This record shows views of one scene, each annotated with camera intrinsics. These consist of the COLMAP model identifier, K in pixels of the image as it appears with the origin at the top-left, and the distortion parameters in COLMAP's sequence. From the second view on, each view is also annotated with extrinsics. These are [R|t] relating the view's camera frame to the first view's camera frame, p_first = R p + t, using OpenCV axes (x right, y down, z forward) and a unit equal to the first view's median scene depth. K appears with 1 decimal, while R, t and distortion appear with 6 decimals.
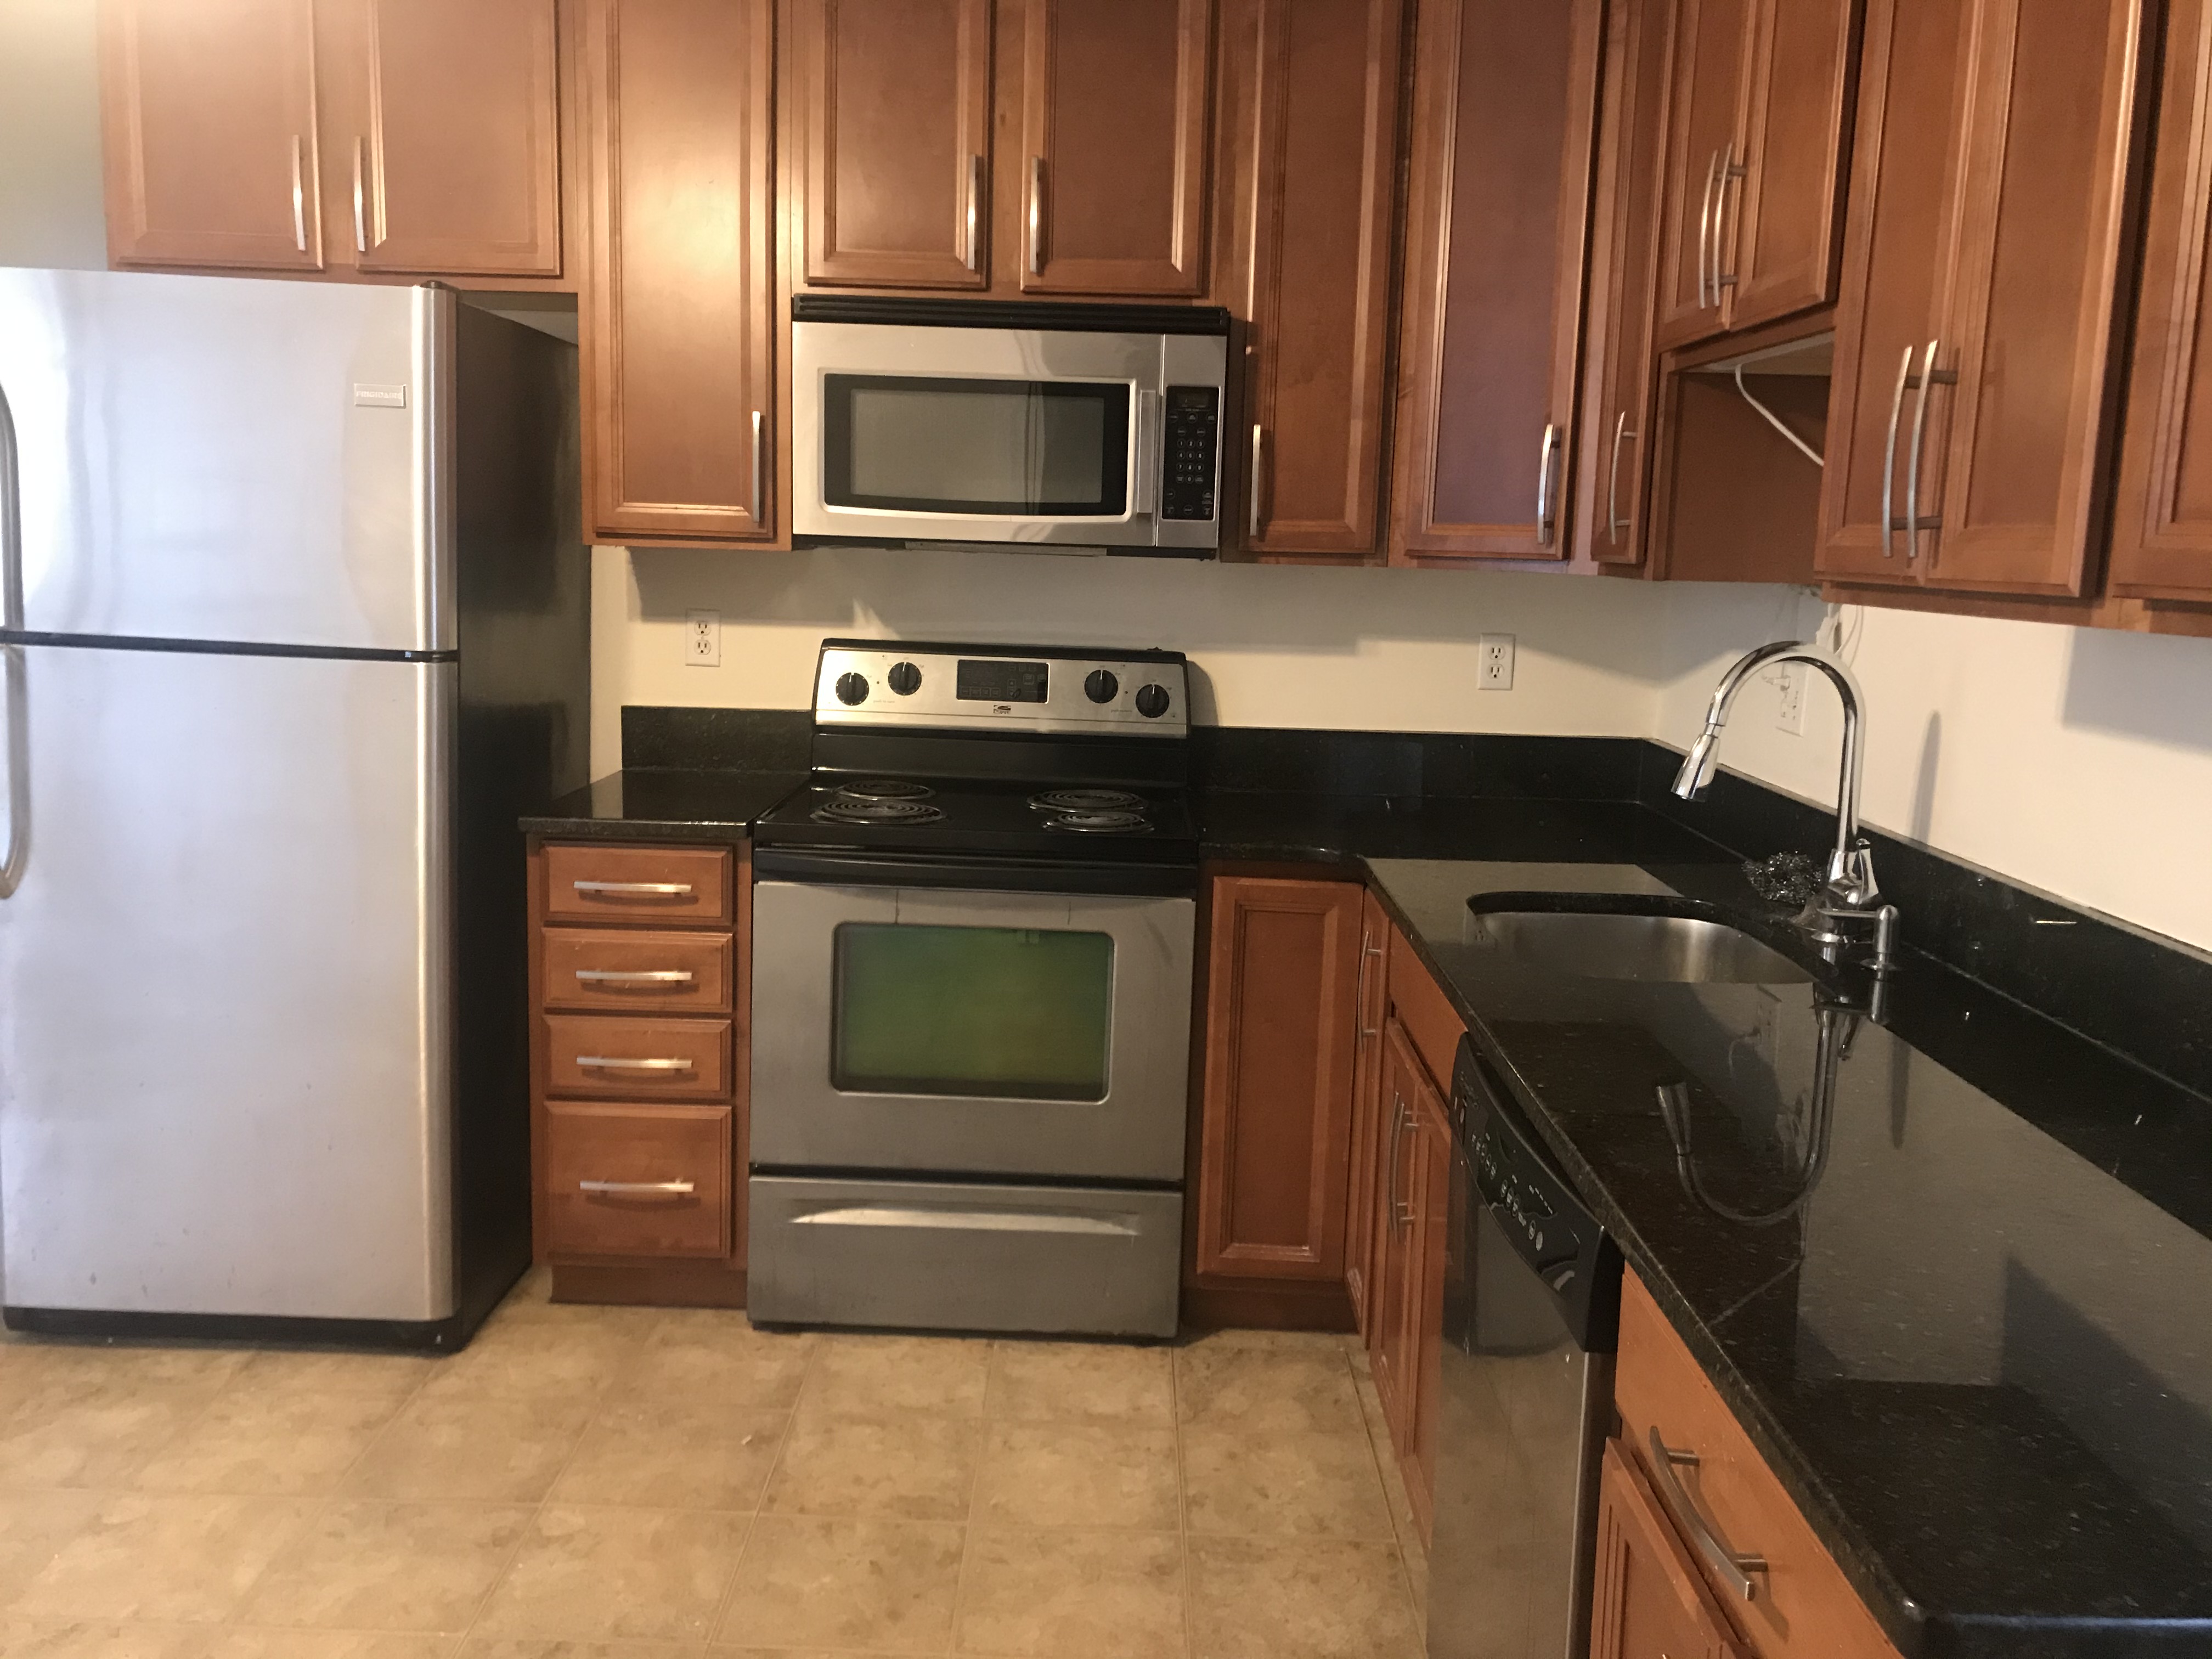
lens RADIAL K [[1842.2, 0, 1059.1], [0, 1842.2, 790.2], [0, 0, 1]] dist [0.045357, -0.017824]
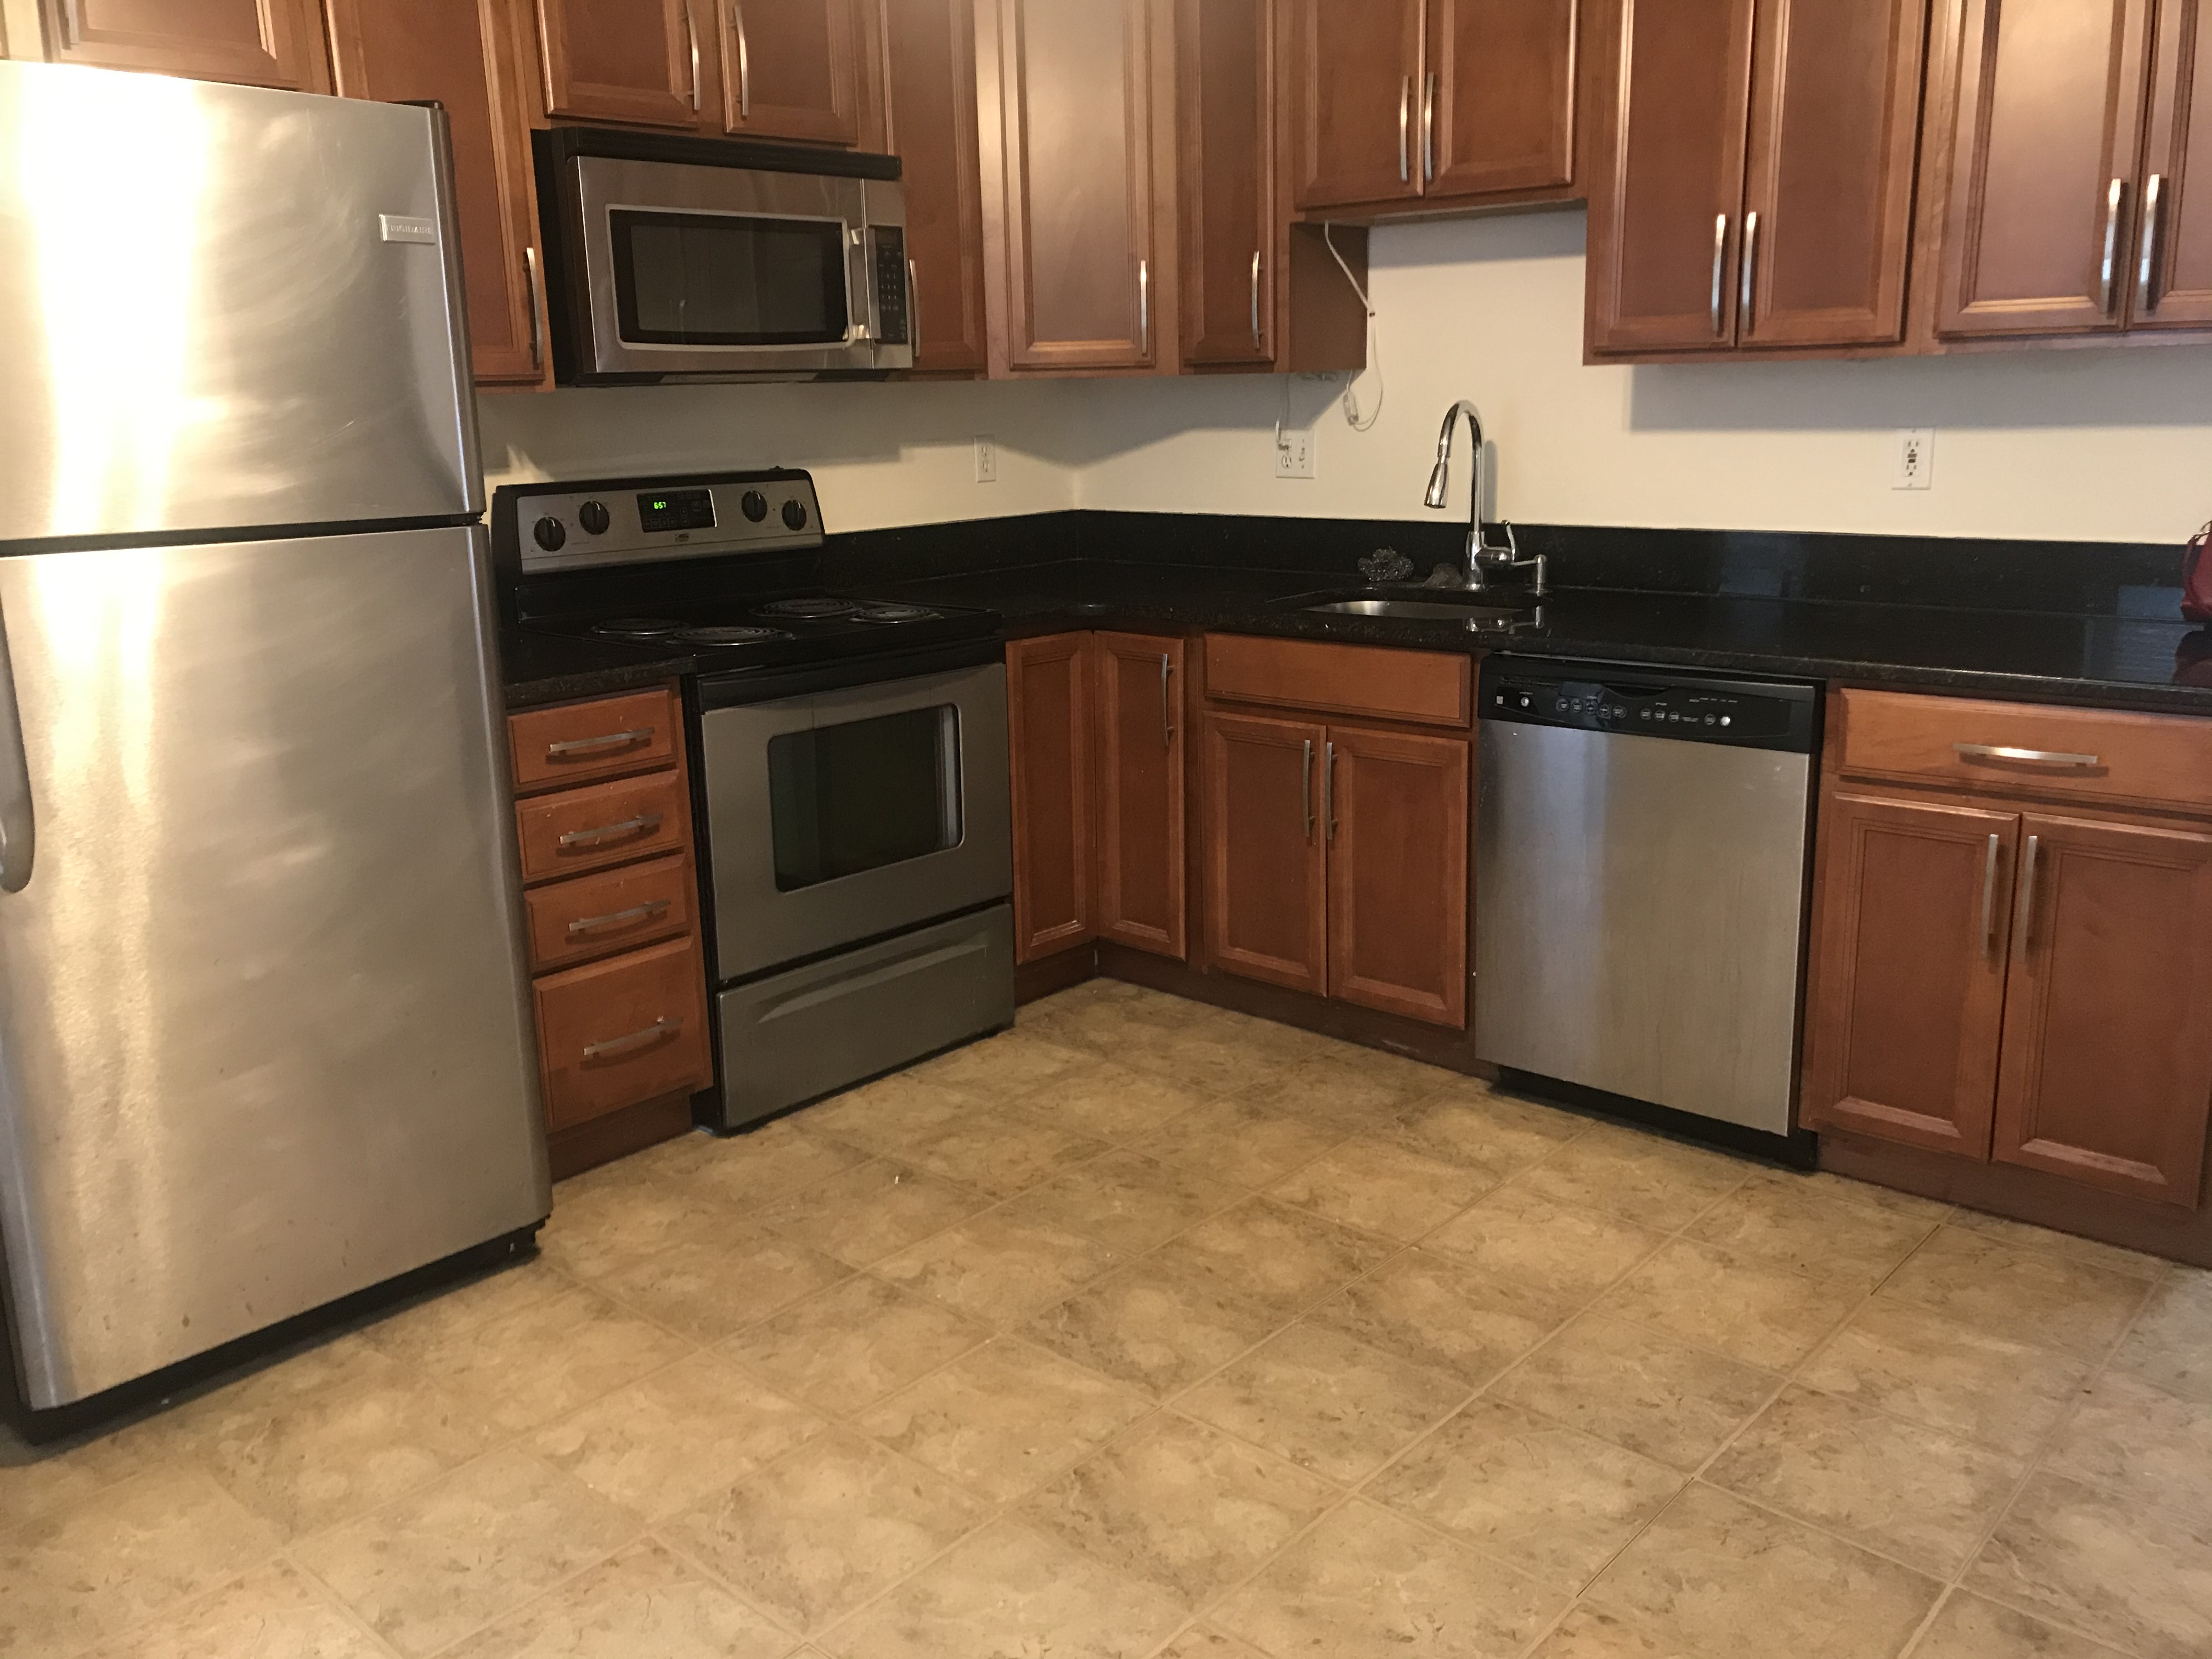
lens RADIAL K [[1842.2, 0, 1101.1], [0, 1842.2, 823.9], [0, 0, 1]] dist [0.045357, -0.017824]
pose [[0.639119, -0.223701, 0.735857, -0.799664], [0.150070, 0.974648, 0.165952, -0.028079], [-0.754325, 0.004367, 0.656487, 0.150462]]
